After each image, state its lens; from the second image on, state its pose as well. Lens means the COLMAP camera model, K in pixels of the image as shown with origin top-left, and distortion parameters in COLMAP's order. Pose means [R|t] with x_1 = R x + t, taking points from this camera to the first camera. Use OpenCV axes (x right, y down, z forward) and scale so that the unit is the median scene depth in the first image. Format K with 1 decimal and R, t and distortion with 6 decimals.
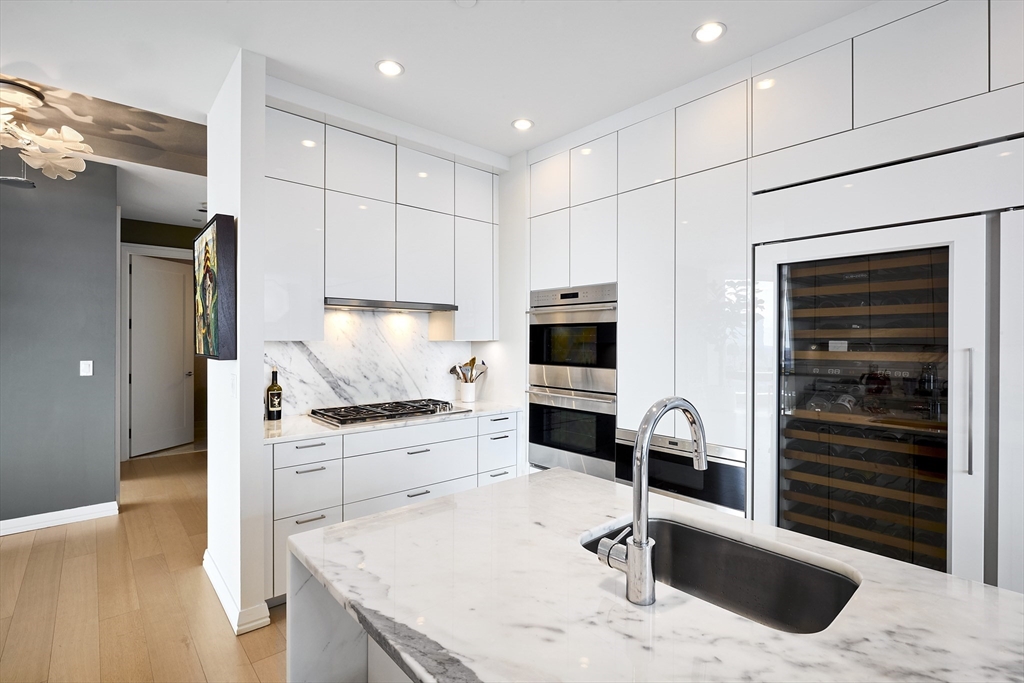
lens RADIAL K [[458.2, 0, 537.6], [0, 458.2, 342.1], [0, 0, 1]] dist [-0.004346, 0.000163]
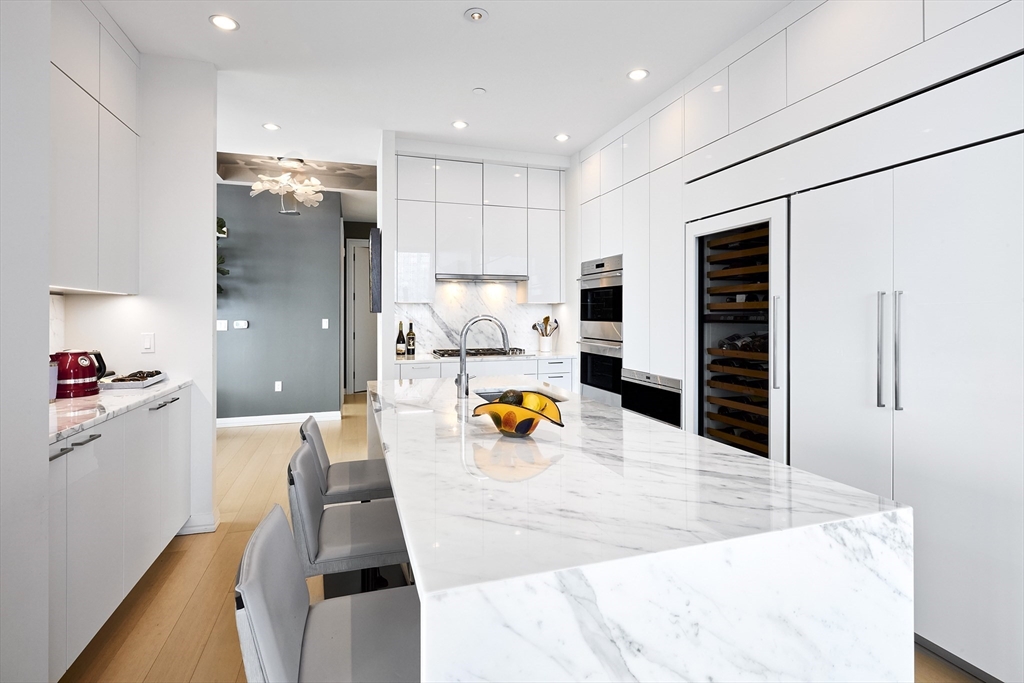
lens RADIAL K [[508.5, 0, 512.0], [0, 508.5, 318.7], [0, 0, 1]] dist [-0.000186, -0.000062]
pose [[0.895681, 0.004347, -0.444676, 0.461820], [-0.002206, 0.999983, 0.005333, 0.037427], [0.444692, -0.003796, 0.895676, -0.356850]]
